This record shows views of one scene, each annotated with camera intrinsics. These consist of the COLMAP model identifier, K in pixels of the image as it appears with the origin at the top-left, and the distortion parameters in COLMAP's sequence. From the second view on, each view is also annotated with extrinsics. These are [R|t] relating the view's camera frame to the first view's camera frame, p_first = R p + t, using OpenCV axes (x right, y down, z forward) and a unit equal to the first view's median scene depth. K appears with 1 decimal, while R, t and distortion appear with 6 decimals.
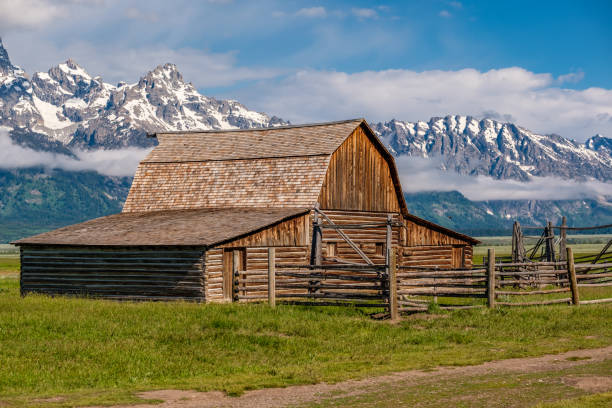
lens RADIAL K [[1354.9, 0, 321.6], [0, 1354.9, 197.5], [0, 0, 1]] dist [0.045742, 0.000000]
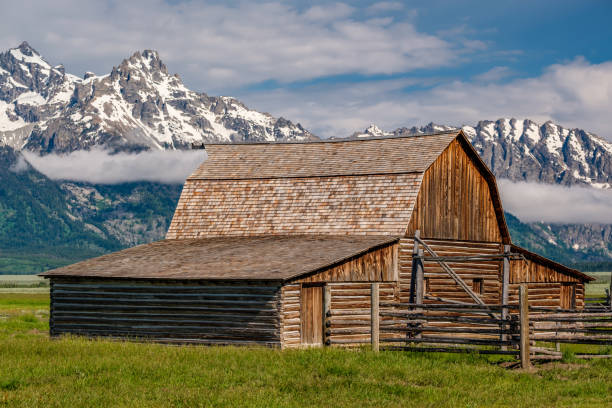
lens RADIAL K [[1708.1, 0, 321.9], [0, 1708.1, 208.4], [0, 0, 1]] dist [0.182694, 0.000000]
pose [[0.999910, 0.009499, -0.009481, -0.039098], [-0.009565, 0.999930, -0.006937, -0.001377], [0.009415, 0.007027, 0.999931, -0.046978]]
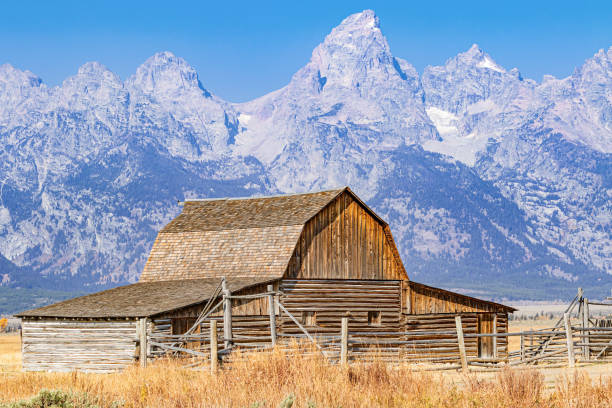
lens RADIAL K [[1973.8, 0, 302.9], [0, 1973.8, 203.8], [0, 0, 1]] dist [-0.112559, 0.000000]
pose [[0.961202, -0.021061, -0.275042, 0.352295], [0.016061, 0.999662, -0.020421, -0.014694], [0.275379, 0.015211, 0.961215, -0.353928]]
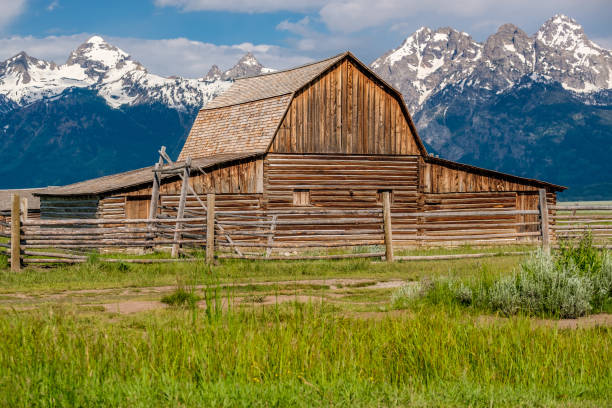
lens RADIAL K [[1354.9, 0, 312.4], [0, 1354.9, 218.4], [0, 0, 1]] dist [0.045742, 0.000000]
pose [[0.859784, 0.000746, -0.510657, 0.415371], [0.024495, 0.998788, 0.042701, 0.011812], [0.510070, -0.049222, 0.858723, 0.188408]]
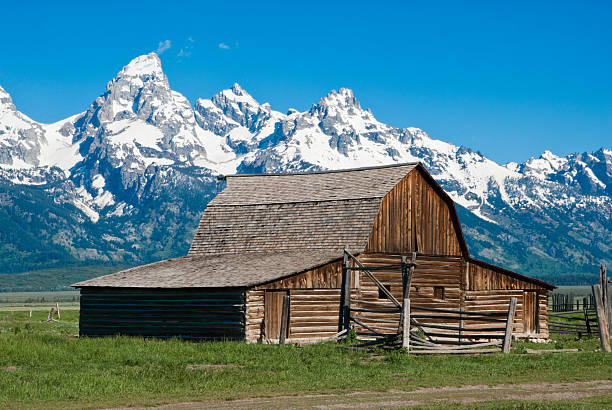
lens RADIAL K [[1530.1, 0, 310.9], [0, 1530.1, 203.7], [0, 0, 1]] dist [0.311388, 0.000000]
pose [[0.990838, -0.001584, -0.135048, 0.092480], [-0.001435, 0.999751, -0.022257, -0.001751], [0.135049, 0.022247, 0.990589, -0.113577]]
